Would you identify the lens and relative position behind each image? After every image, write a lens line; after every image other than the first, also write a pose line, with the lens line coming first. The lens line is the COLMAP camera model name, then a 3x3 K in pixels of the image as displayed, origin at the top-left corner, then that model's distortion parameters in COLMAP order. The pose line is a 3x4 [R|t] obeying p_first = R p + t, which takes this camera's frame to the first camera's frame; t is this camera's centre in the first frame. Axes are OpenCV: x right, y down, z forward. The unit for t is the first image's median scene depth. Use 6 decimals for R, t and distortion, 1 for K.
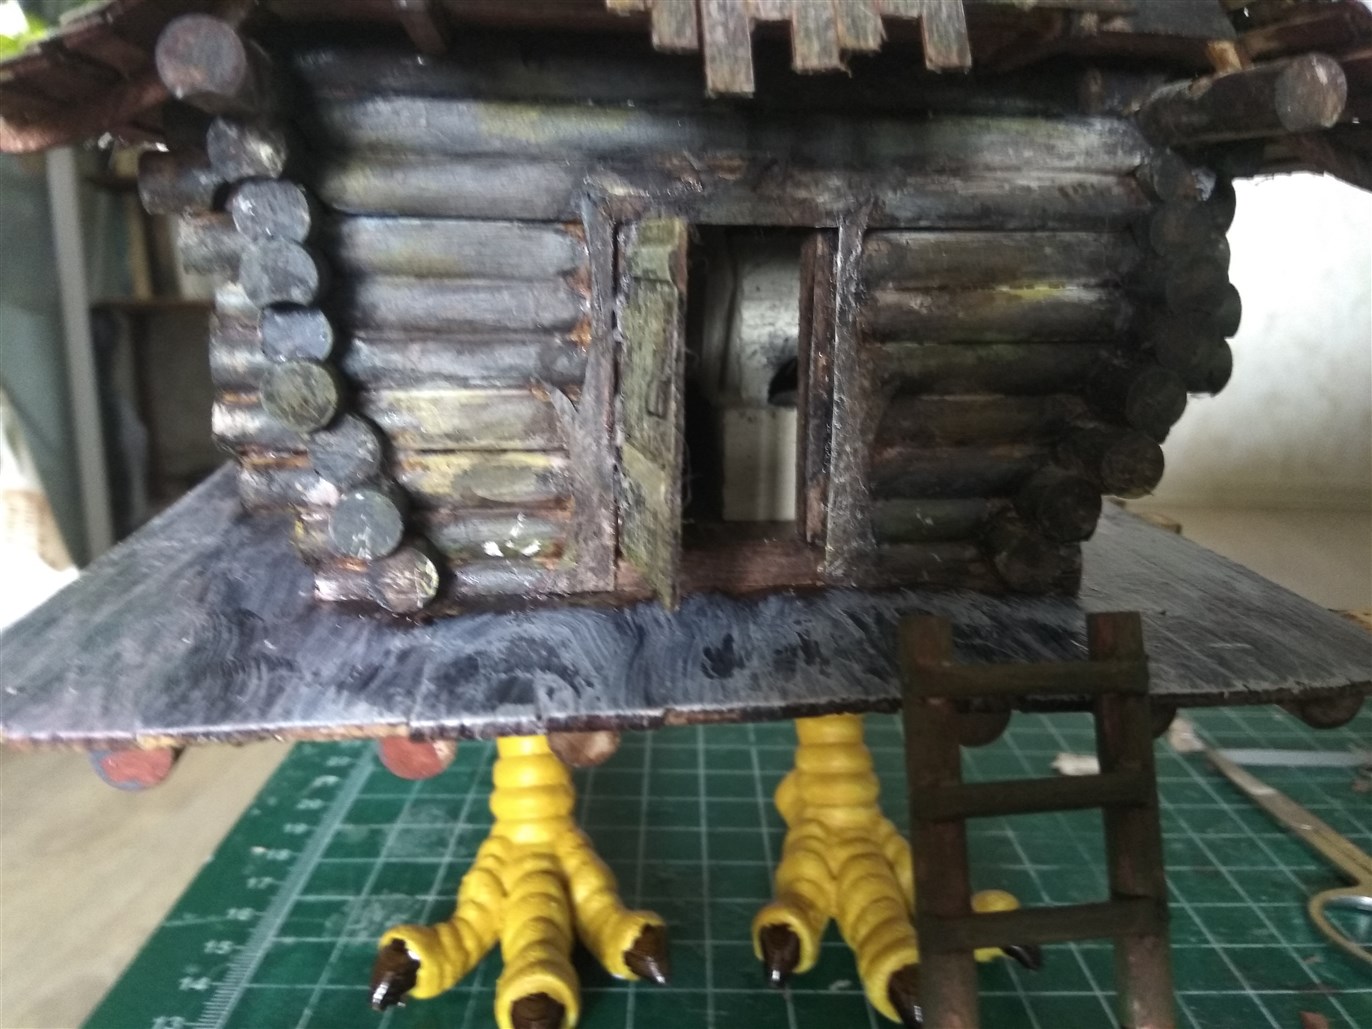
lens RADIAL K [[1089.7, 0, 681.0], [0, 1089.7, 517.0], [0, 0, 1]] dist [0.120544, -0.267065]
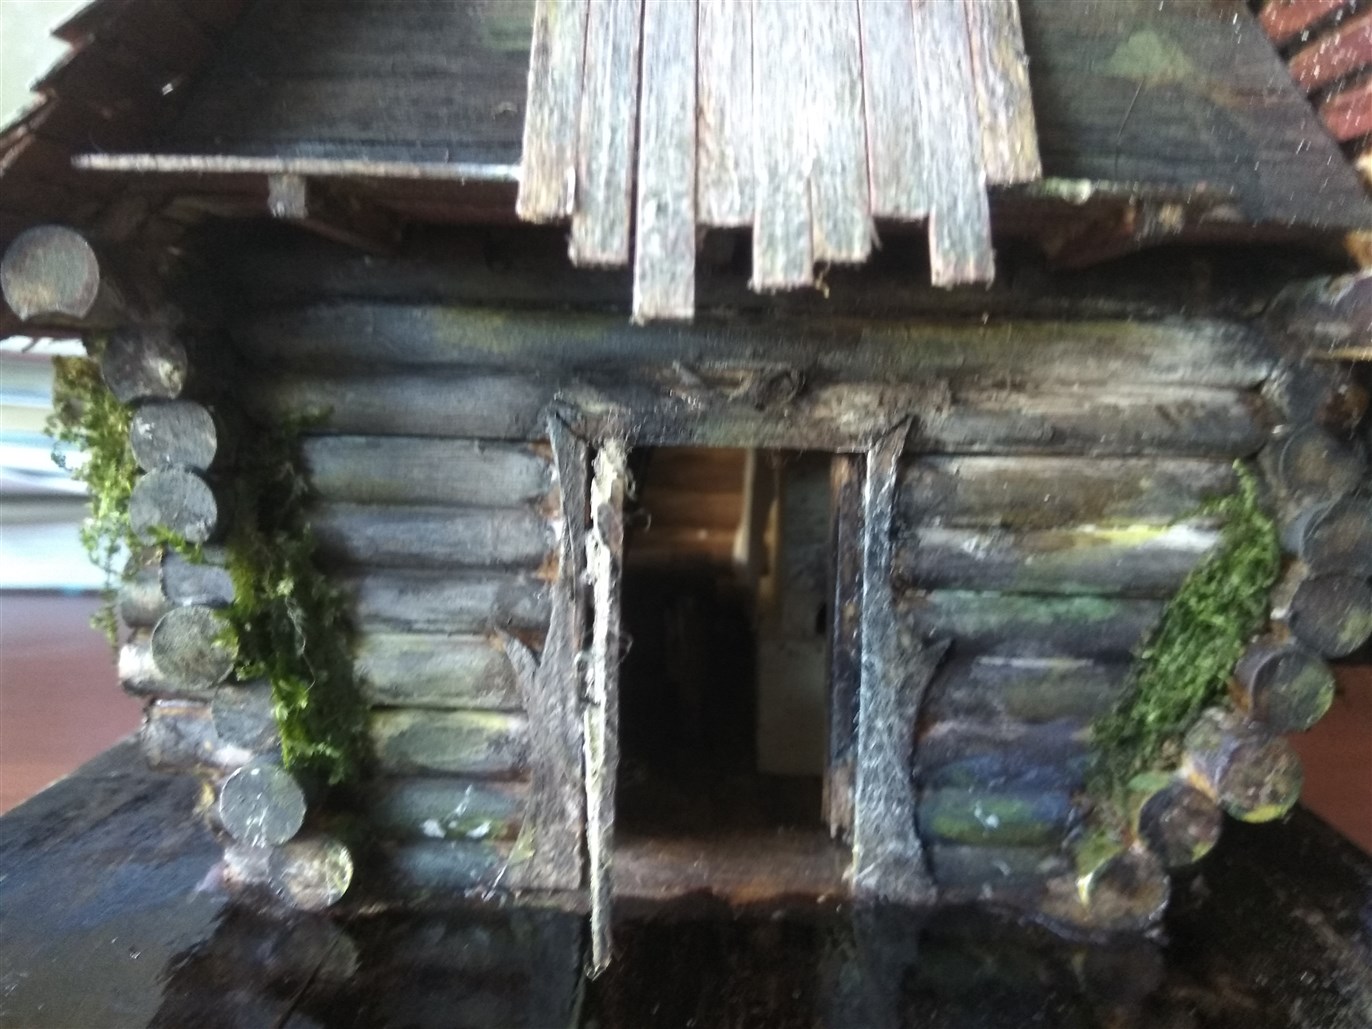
lens RADIAL K [[1107.1, 0, 680.1], [0, 1107.1, 516.9], [0, 0, 1]] dist [0.114755, -0.264075]
pose [[0.989415, 0.026890, -0.142603, 0.124130], [-0.043875, 0.992122, -0.117340, -0.113334], [0.138325, 0.122355, 0.982800, 0.183549]]
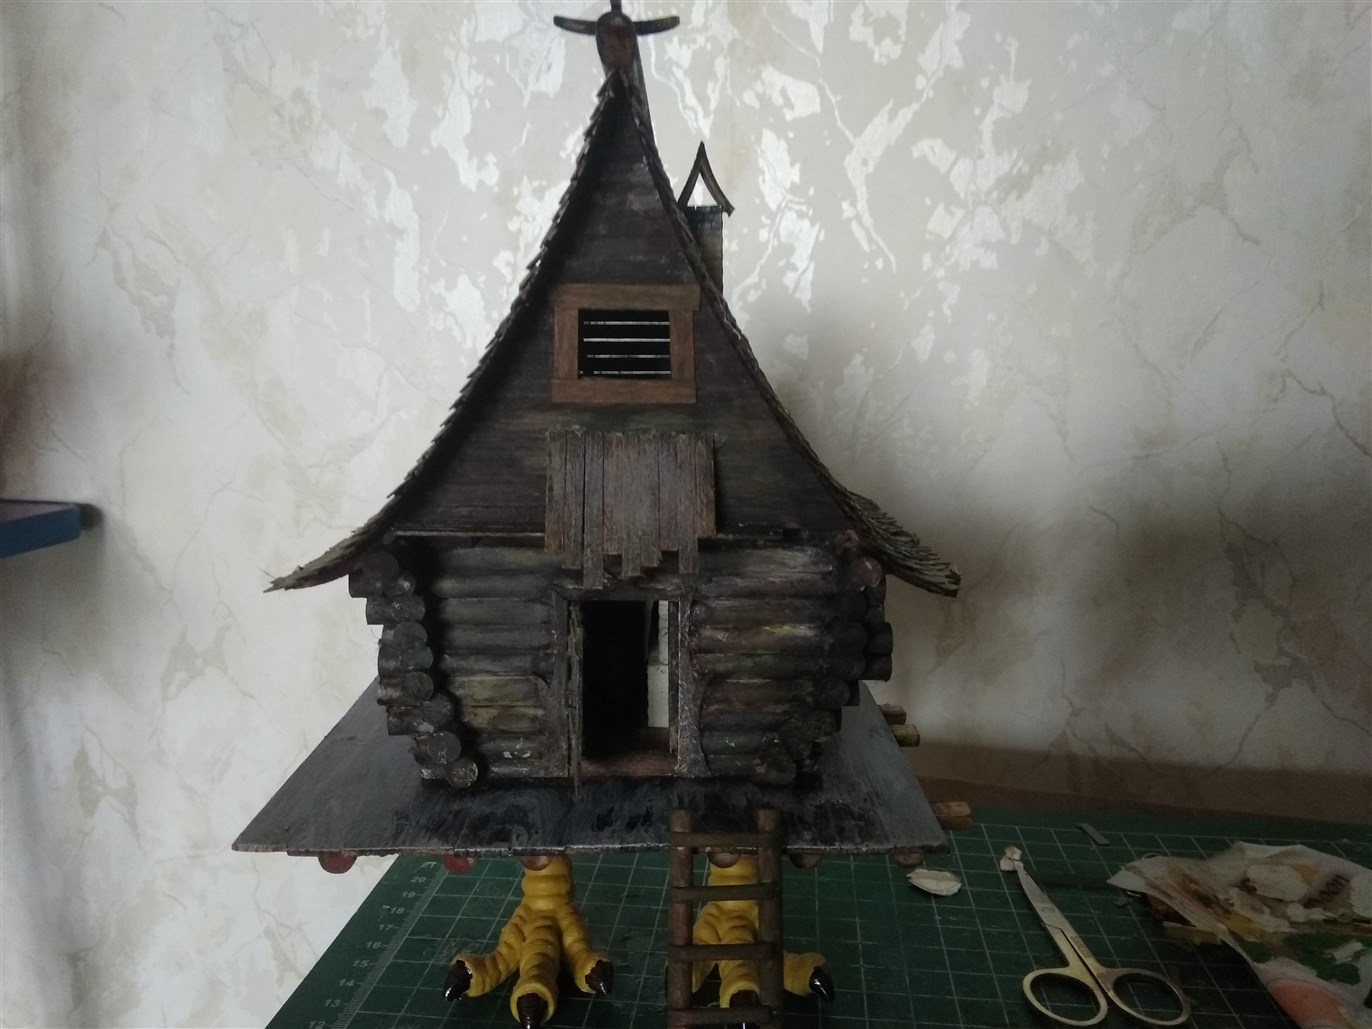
lens RADIAL K [[1069.0, 0, 686.0], [0, 1069.0, 514.5], [0, 0, 1]] dist [0.113015, -0.212858]
pose [[0.994607, 0.012190, -0.102998, 0.356736], [-0.020112, 0.996888, -0.076228, -0.270506], [0.101748, 0.077889, 0.991756, -0.973178]]
